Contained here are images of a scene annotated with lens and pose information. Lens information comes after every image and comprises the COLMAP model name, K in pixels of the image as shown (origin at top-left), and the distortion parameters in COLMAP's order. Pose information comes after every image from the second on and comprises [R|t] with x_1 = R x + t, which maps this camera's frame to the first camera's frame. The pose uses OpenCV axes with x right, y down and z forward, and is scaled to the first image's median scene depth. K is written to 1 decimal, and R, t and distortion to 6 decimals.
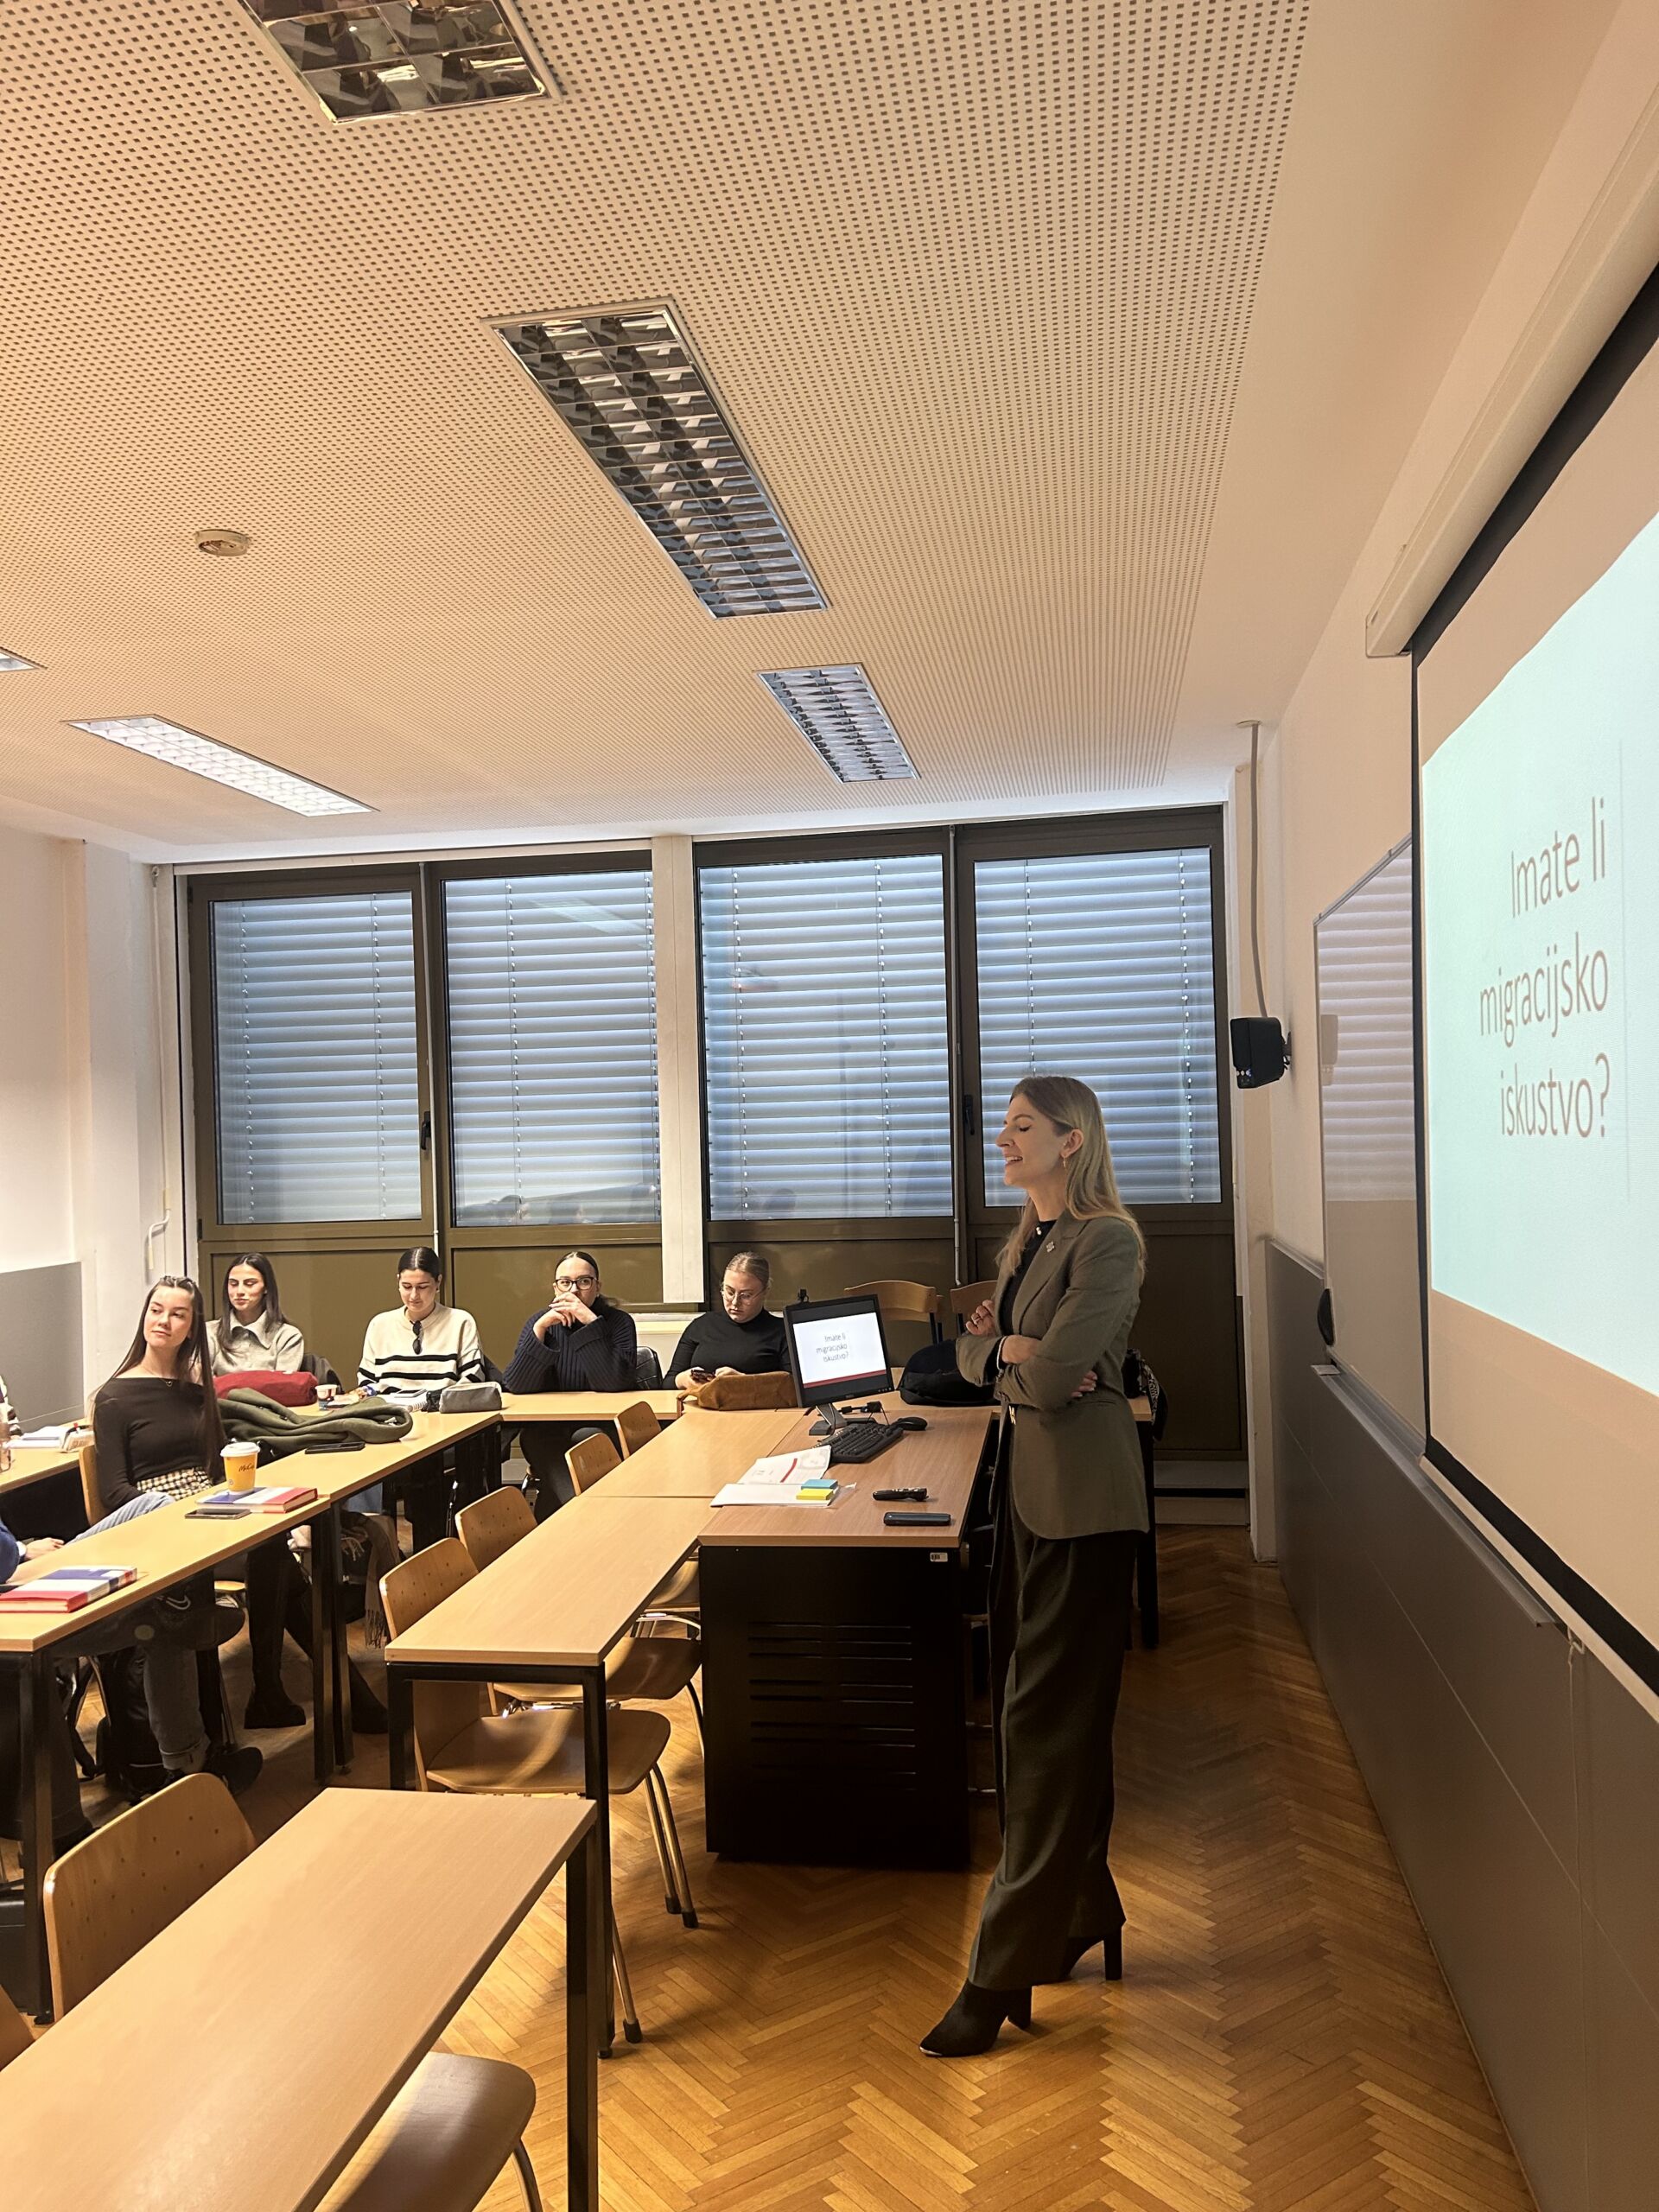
lens RADIAL K [[1673.8, 0, 821.2], [0, 1673.8, 1126.3], [0, 0, 1]] dist [0.073377, -0.088156]
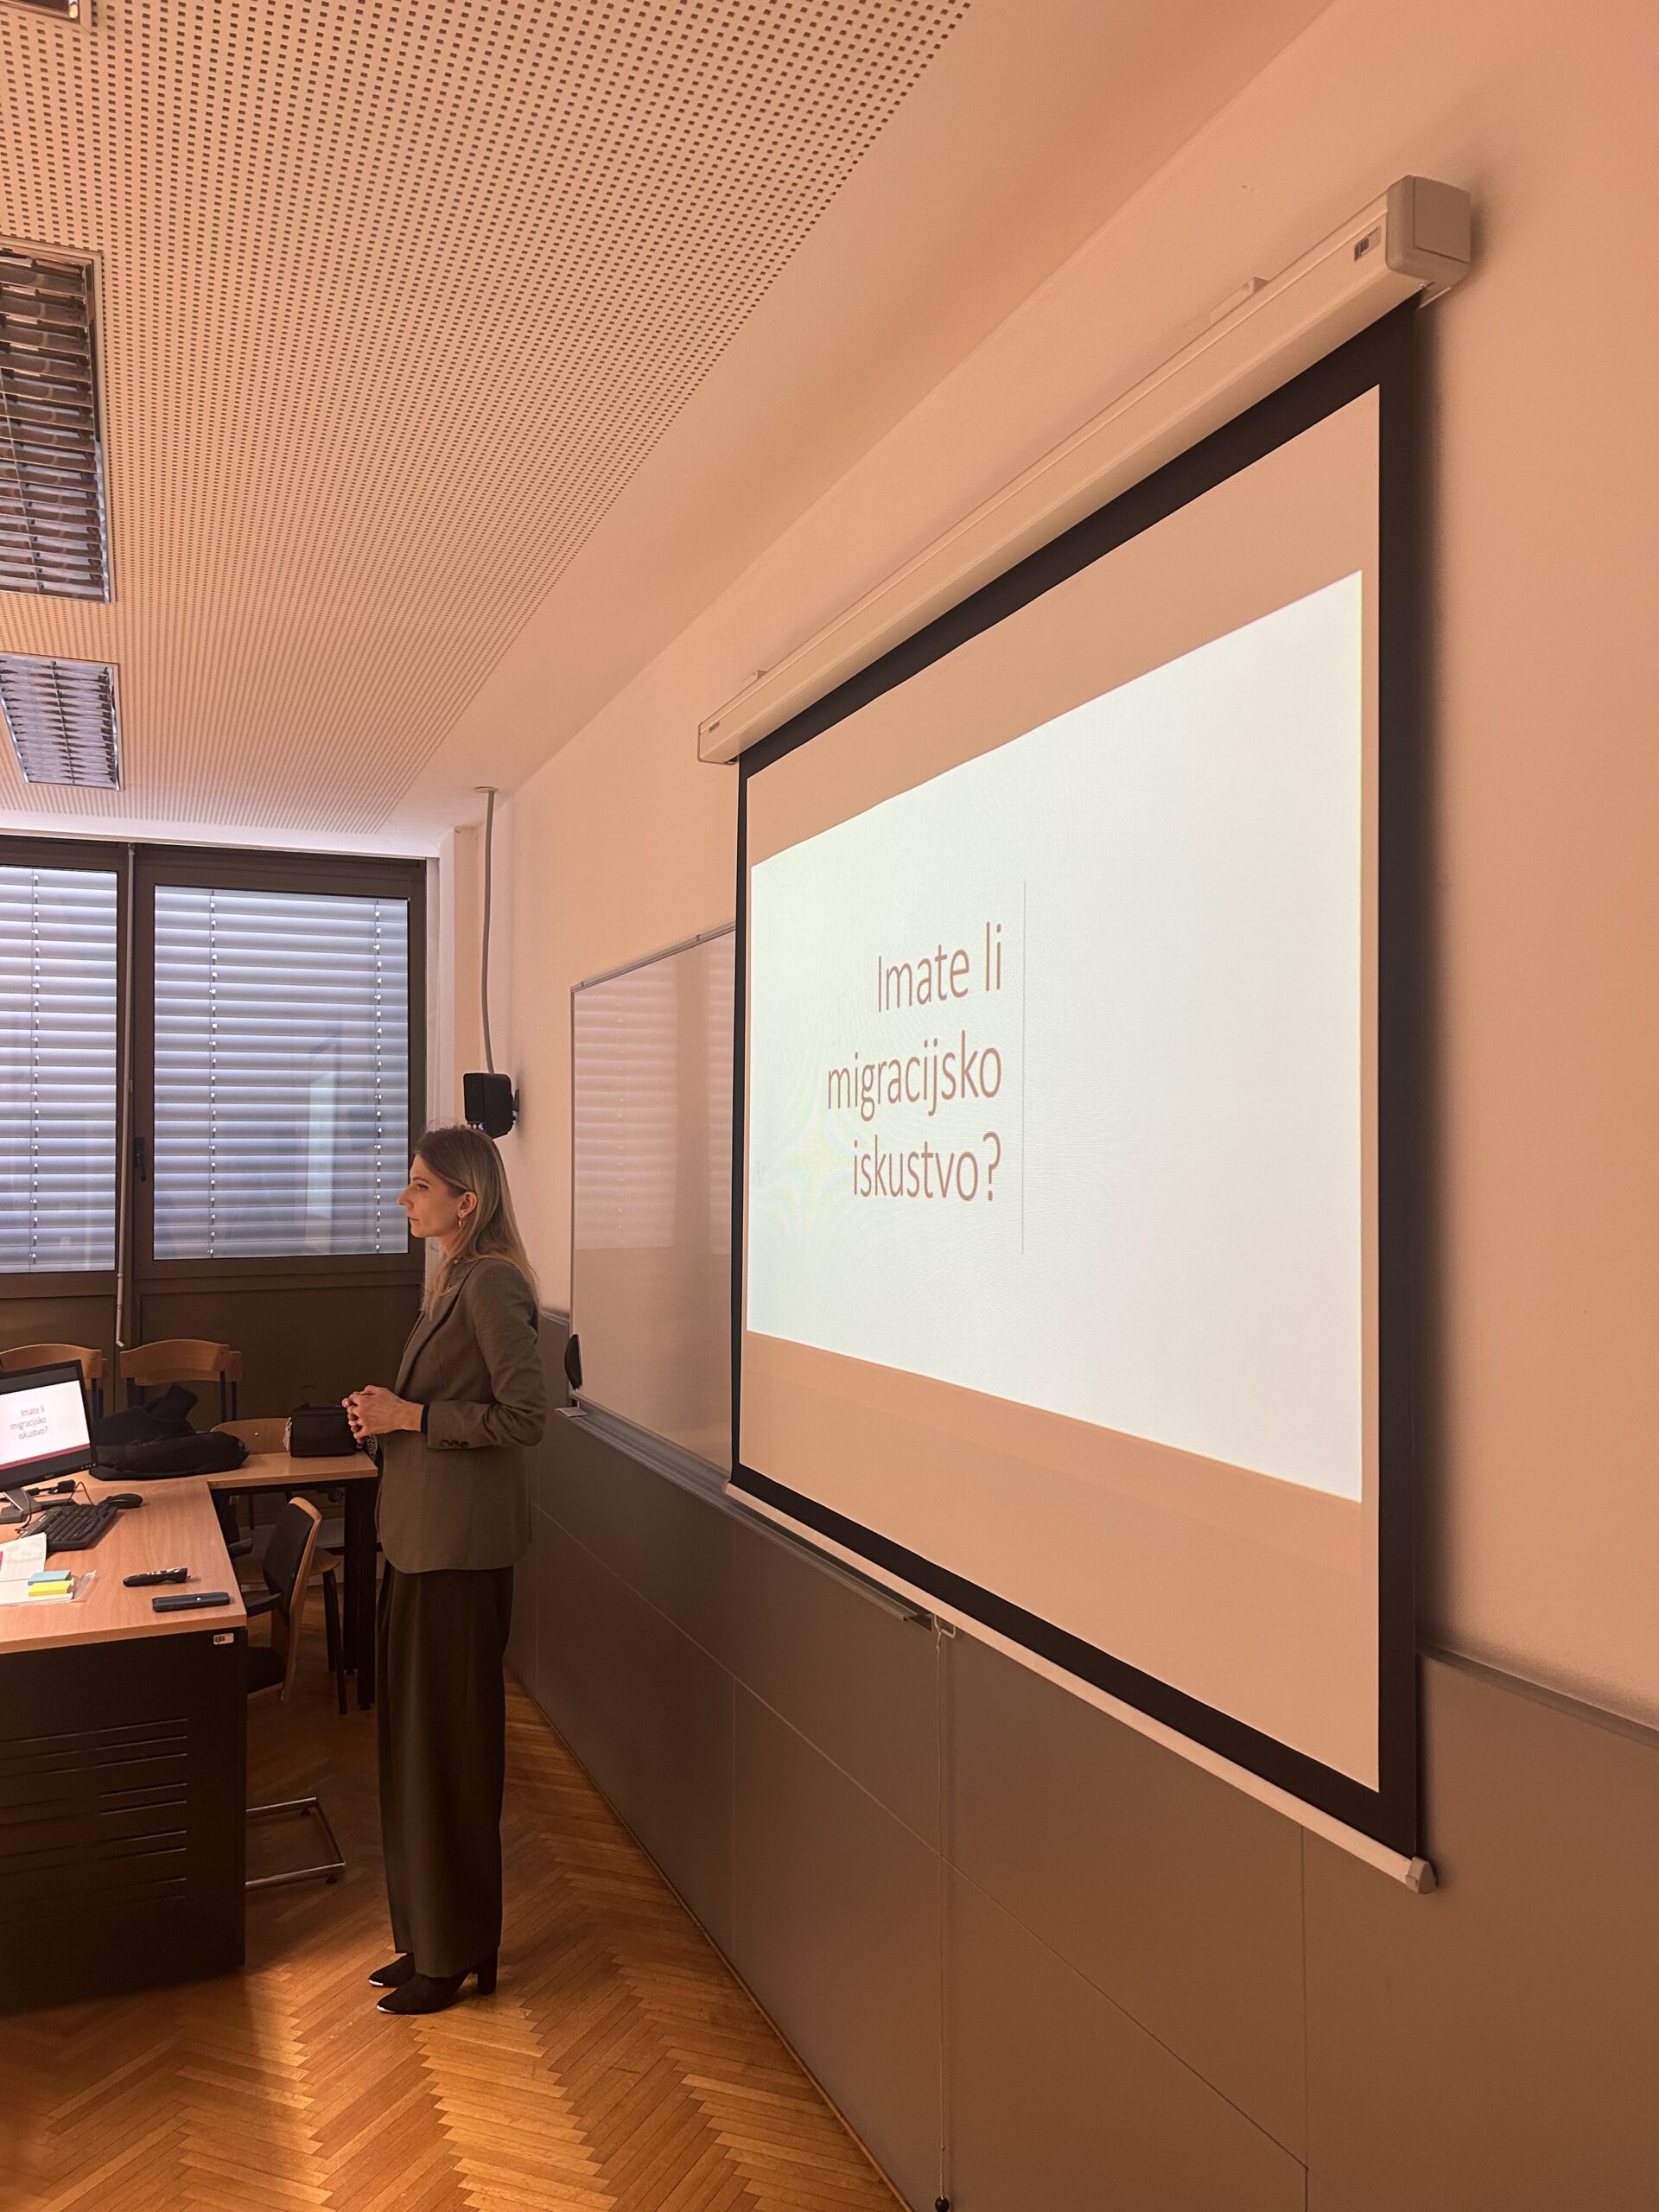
lens RADIAL K [[1675.0, 0, 841.9], [0, 1675.0, 1118.9], [0, 0, 1]] dist [0.083080, -0.095859]
pose [[0.845810, 0.038709, 0.532077, -0.150690], [-0.021424, 0.999024, -0.038623, -0.001962], [-0.533053, 0.021269, 0.845814, 0.018844]]
